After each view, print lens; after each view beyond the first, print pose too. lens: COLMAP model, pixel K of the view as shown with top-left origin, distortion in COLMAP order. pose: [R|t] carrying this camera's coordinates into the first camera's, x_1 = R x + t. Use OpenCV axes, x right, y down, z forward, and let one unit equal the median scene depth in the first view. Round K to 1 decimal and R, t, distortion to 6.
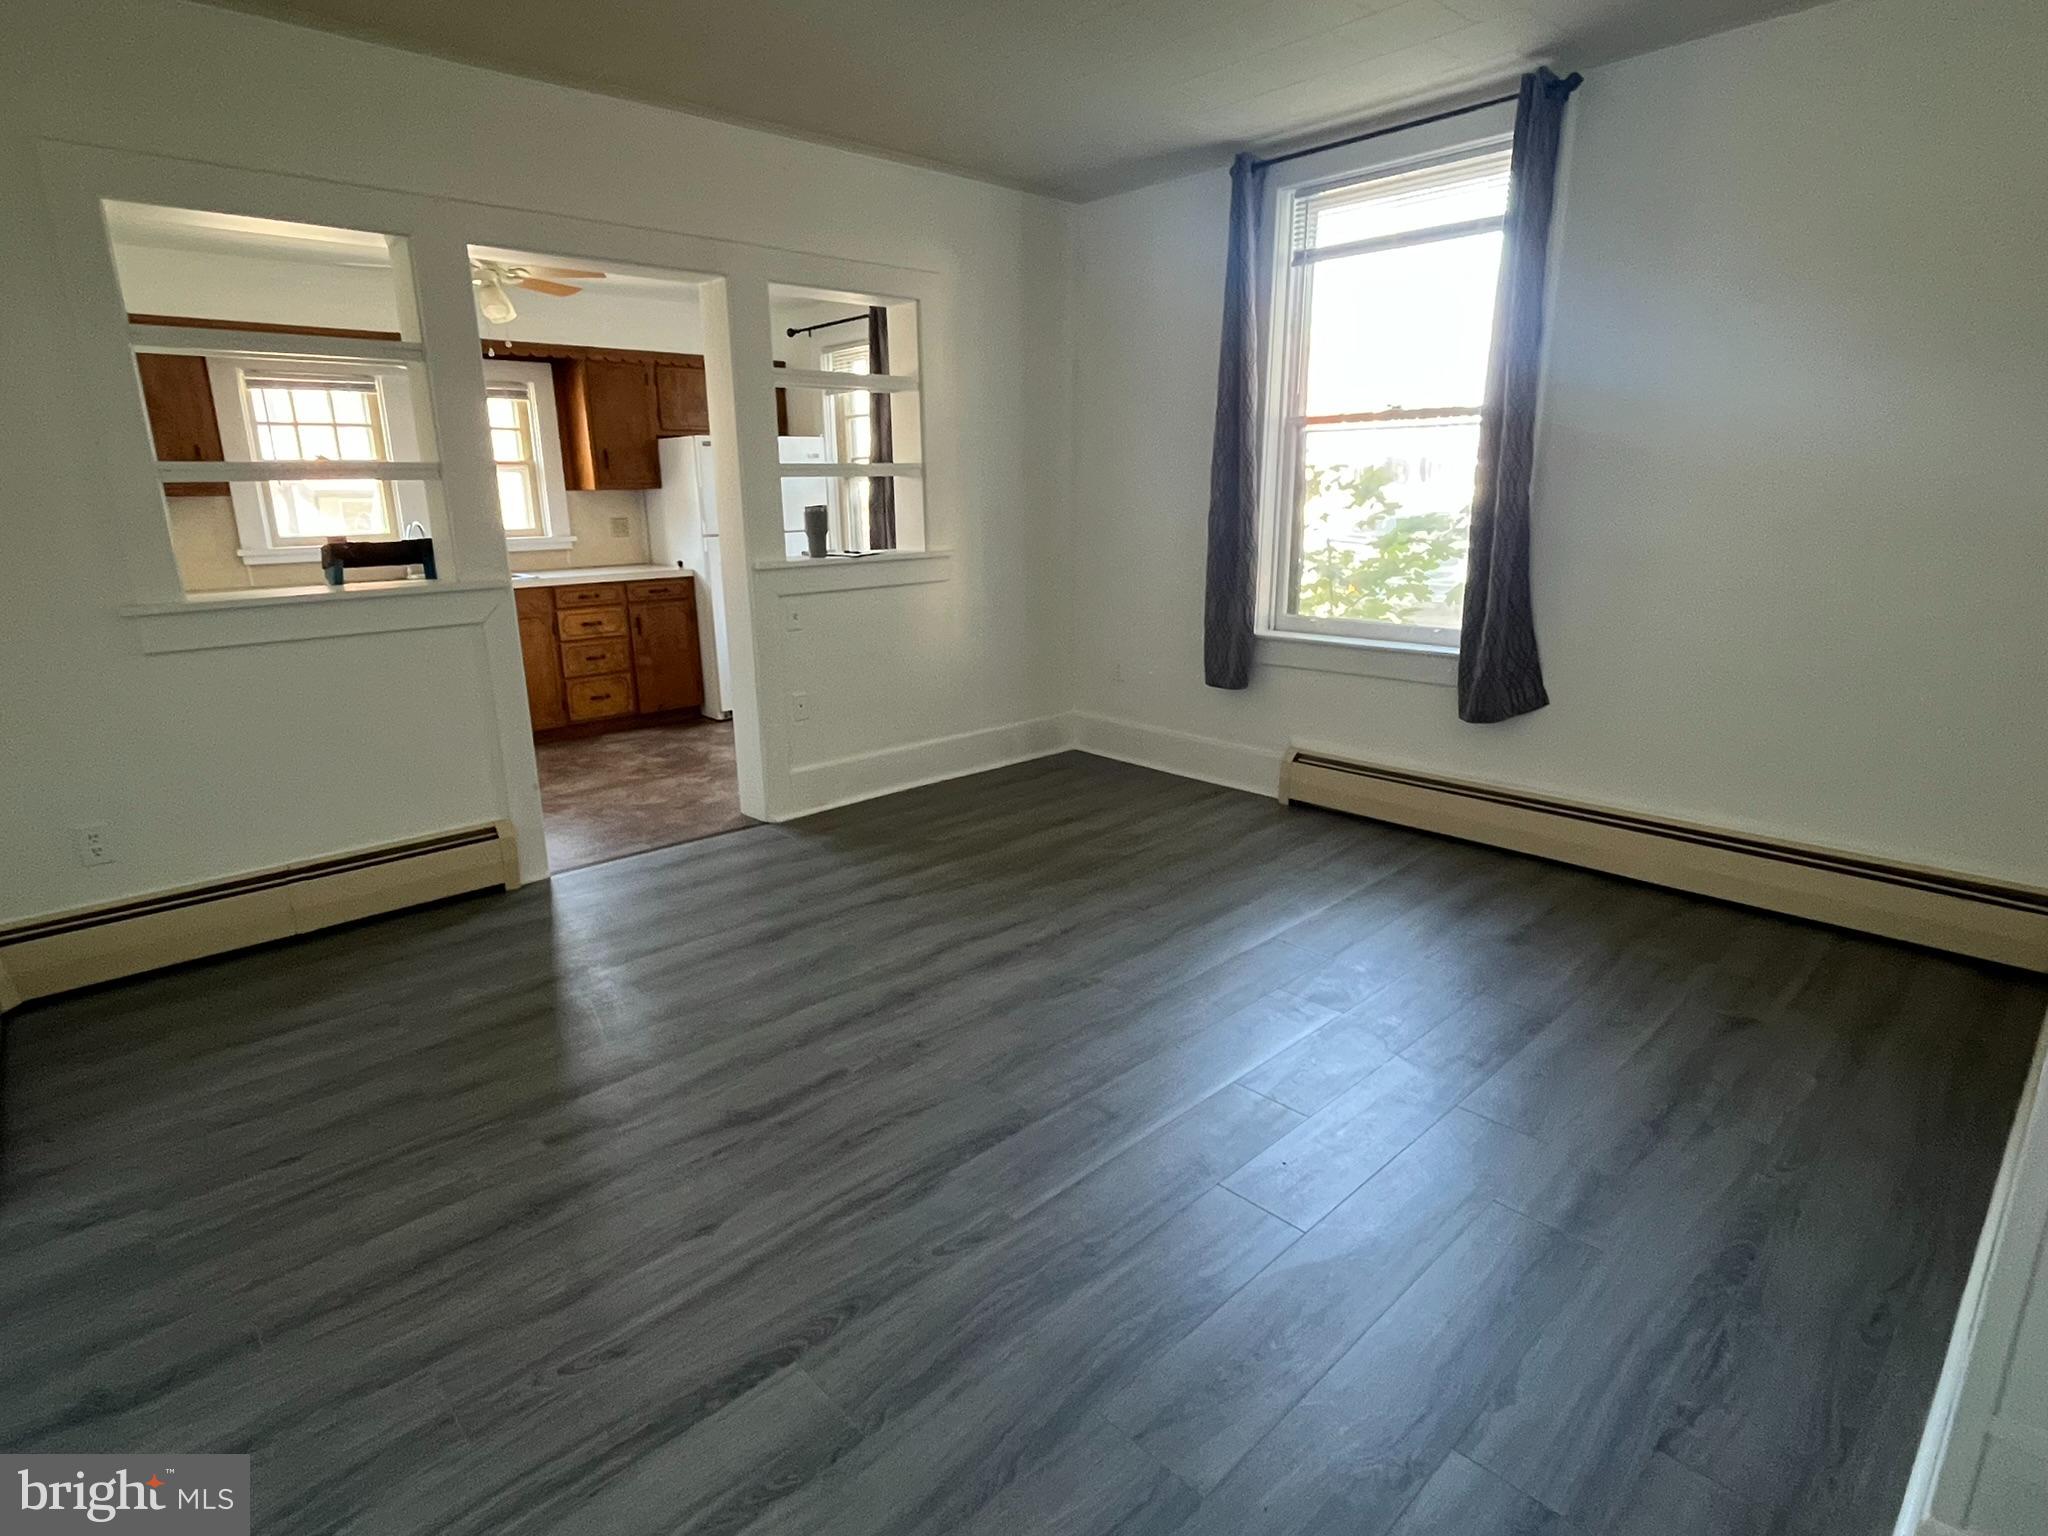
lens RADIAL K [[1071.1, 0, 1022.1], [0, 1071.1, 782.9], [0, 0, 1]] dist [-0.004936, -0.009799]
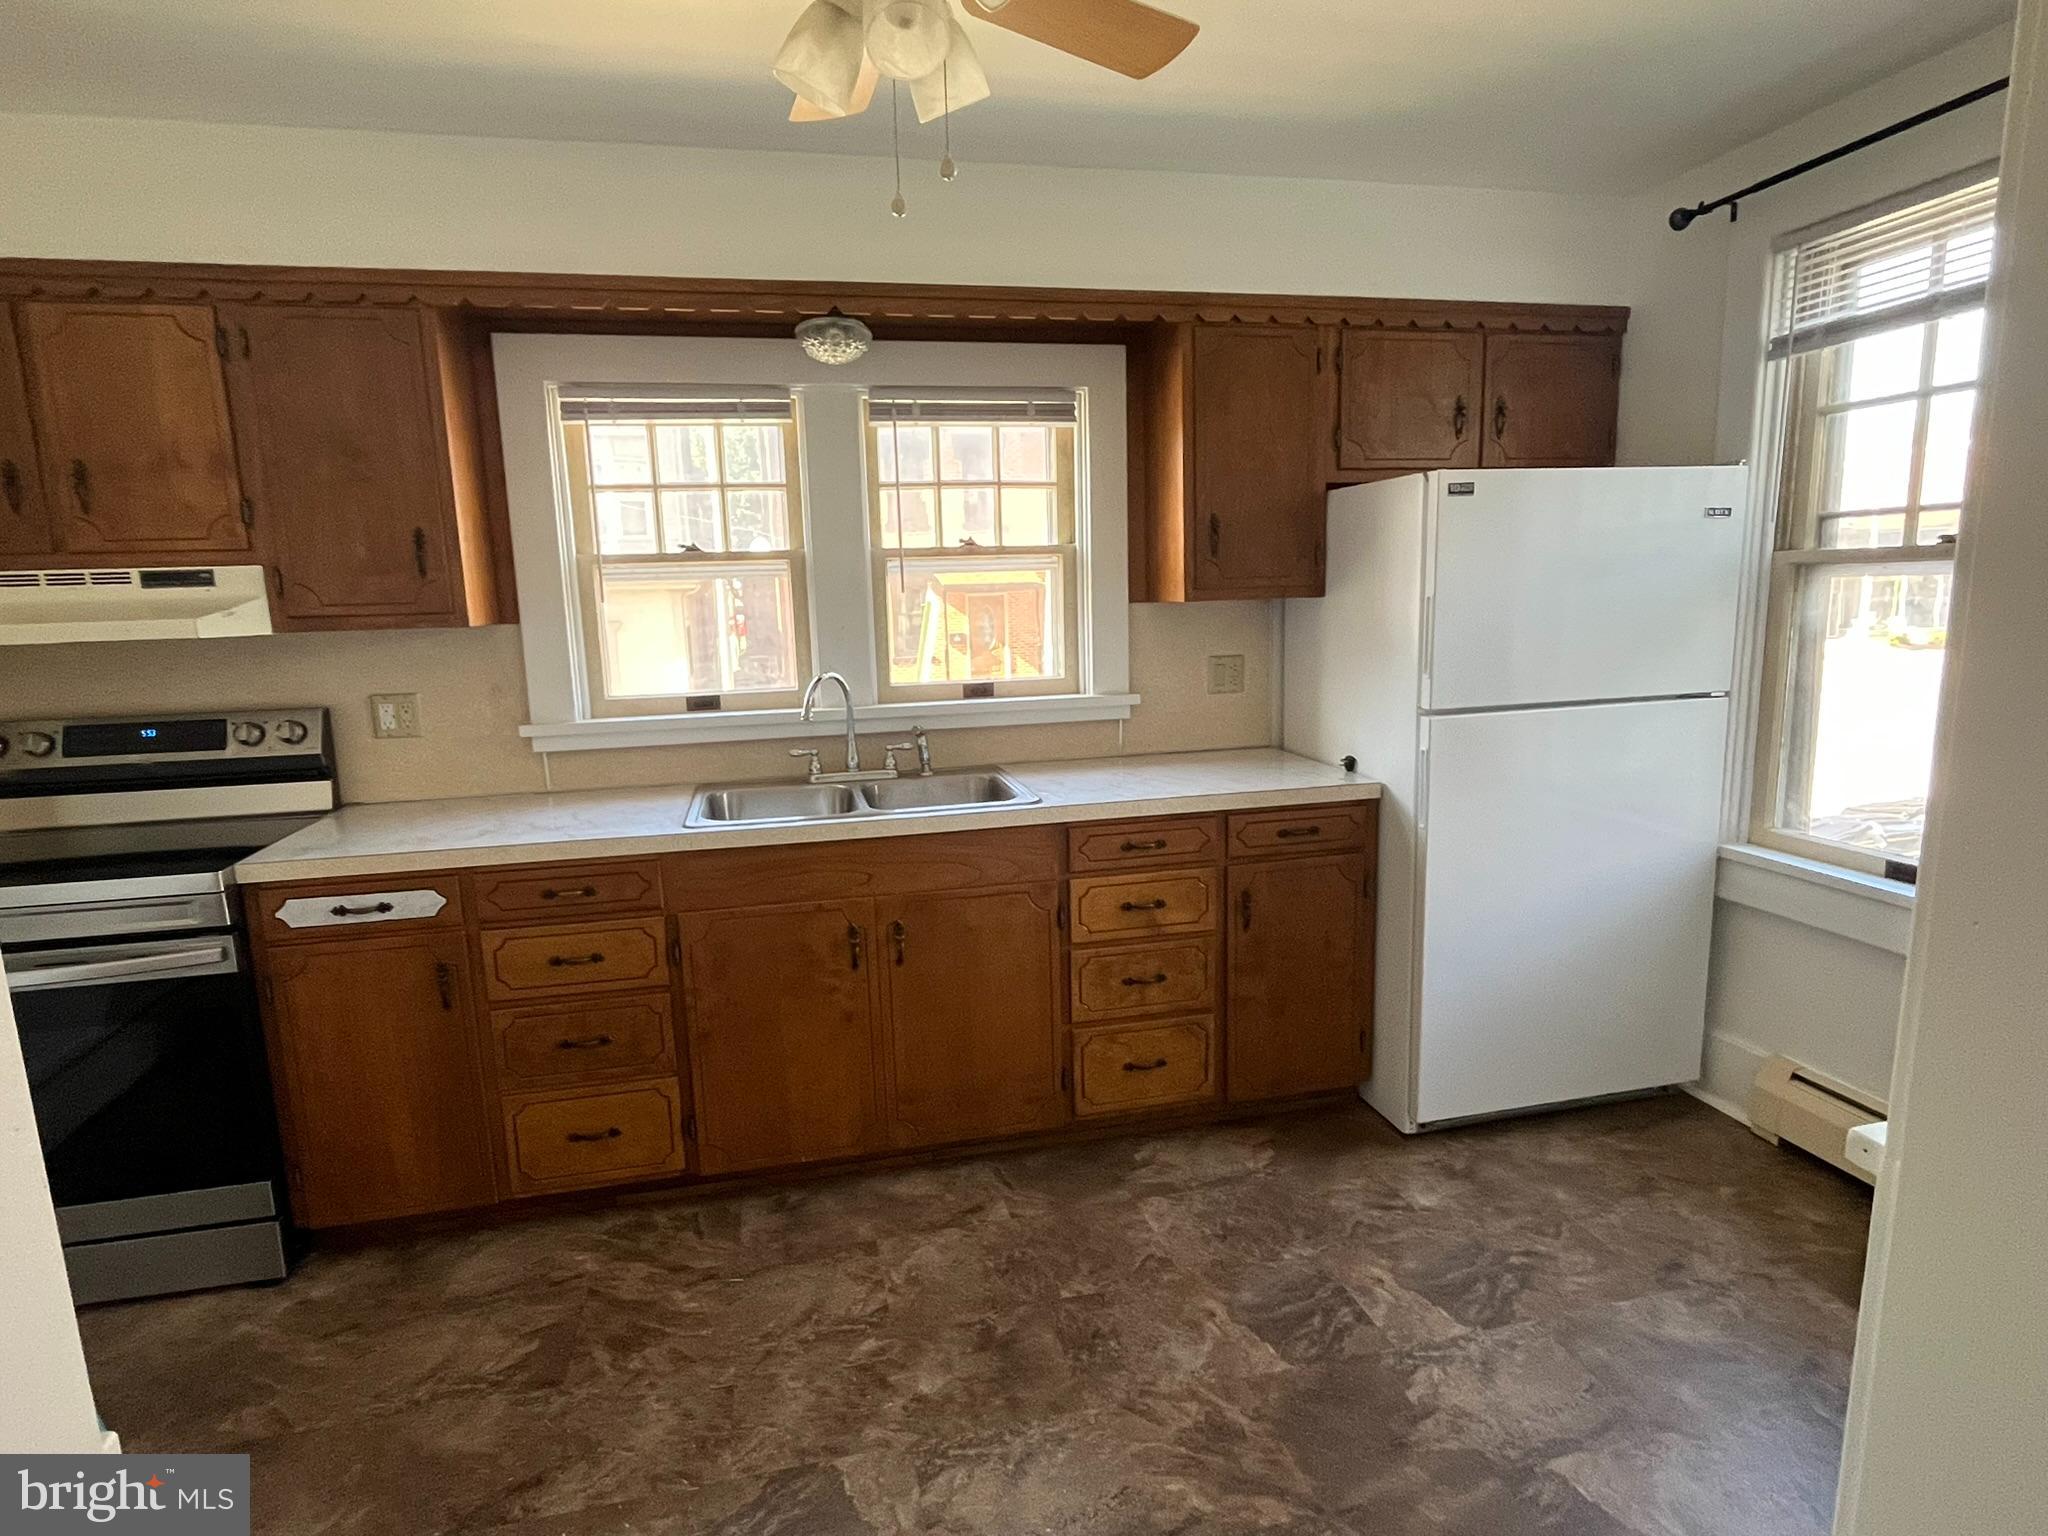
lens RADIAL K [[1071.1, 0, 1022.1], [0, 1071.1, 782.9], [0, 0, 1]] dist [-0.004936, -0.009799]
pose [[0.860810, 0.074715, -0.503412, -0.222072], [-0.115984, 0.991935, -0.051108, -0.165593], [0.495534, 0.102382, 0.862534, 0.577004]]
